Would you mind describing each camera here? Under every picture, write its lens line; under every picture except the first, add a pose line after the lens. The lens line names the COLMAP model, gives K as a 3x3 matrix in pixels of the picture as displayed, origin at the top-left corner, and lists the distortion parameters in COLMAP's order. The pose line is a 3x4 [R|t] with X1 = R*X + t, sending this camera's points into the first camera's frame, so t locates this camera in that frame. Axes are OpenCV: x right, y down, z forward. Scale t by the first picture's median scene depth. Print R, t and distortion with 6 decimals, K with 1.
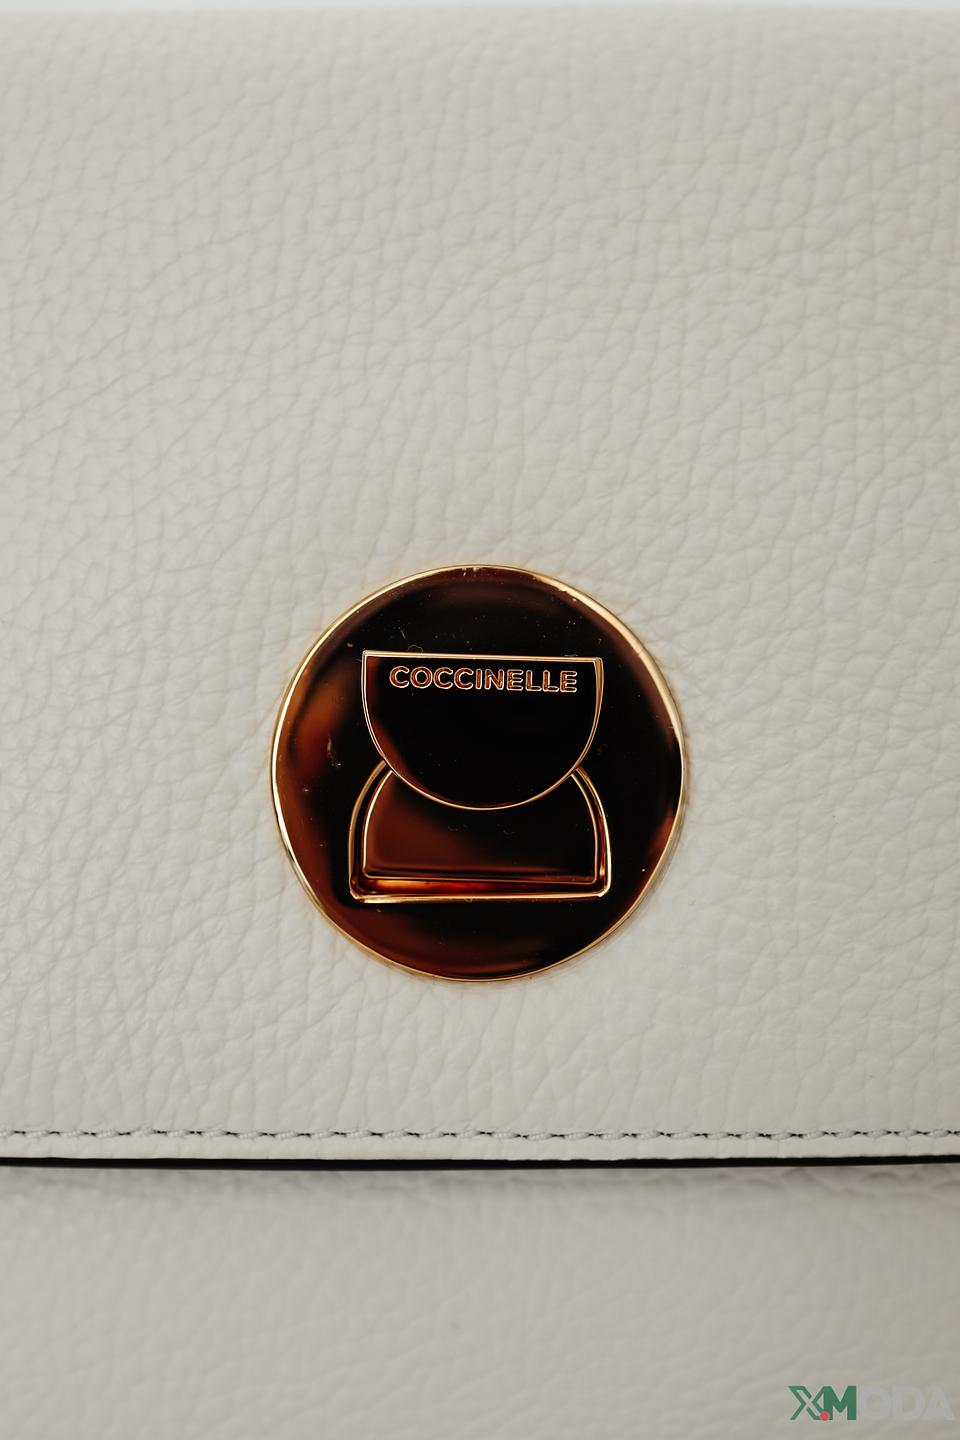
lens RADIAL K [[2282.0, 0, 481.5], [0, 2282.0, 712.4], [0, 0, 1]] dist [-0.004617, 0.000000]
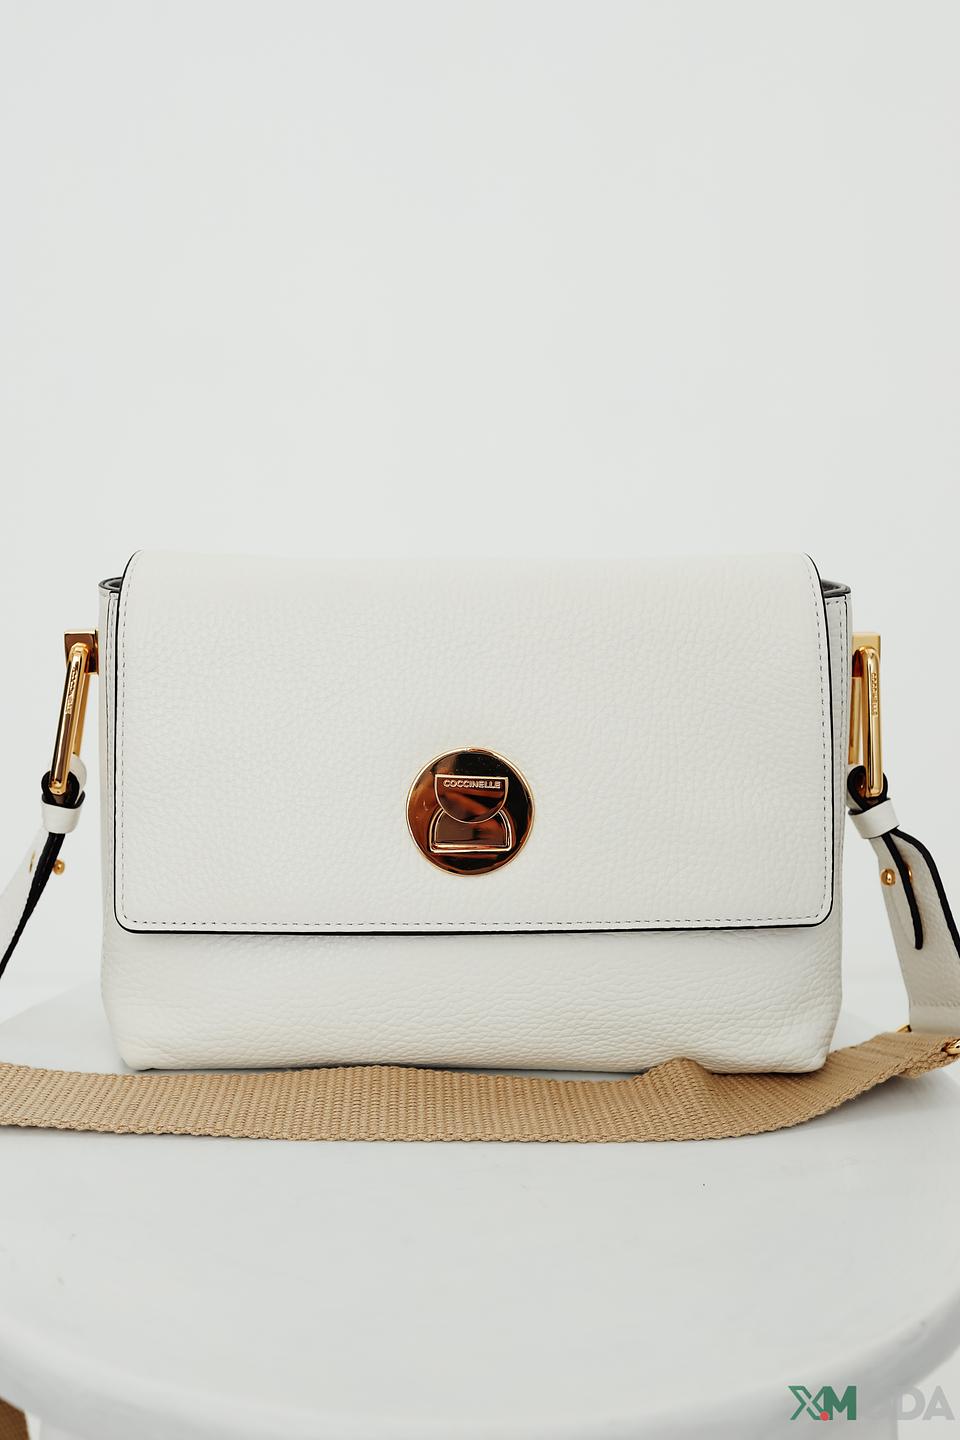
lens RADIAL K [[2107.1, 0, 510.5], [0, 2107.1, 743.7], [0, 0, 1]] dist [0.022362, 0.000000]
pose [[0.999489, -0.002745, 0.031854, -0.038790], [0.002038, 0.999751, 0.022218, -0.135376], [-0.031907, -0.022142, 0.999246, -1.977504]]
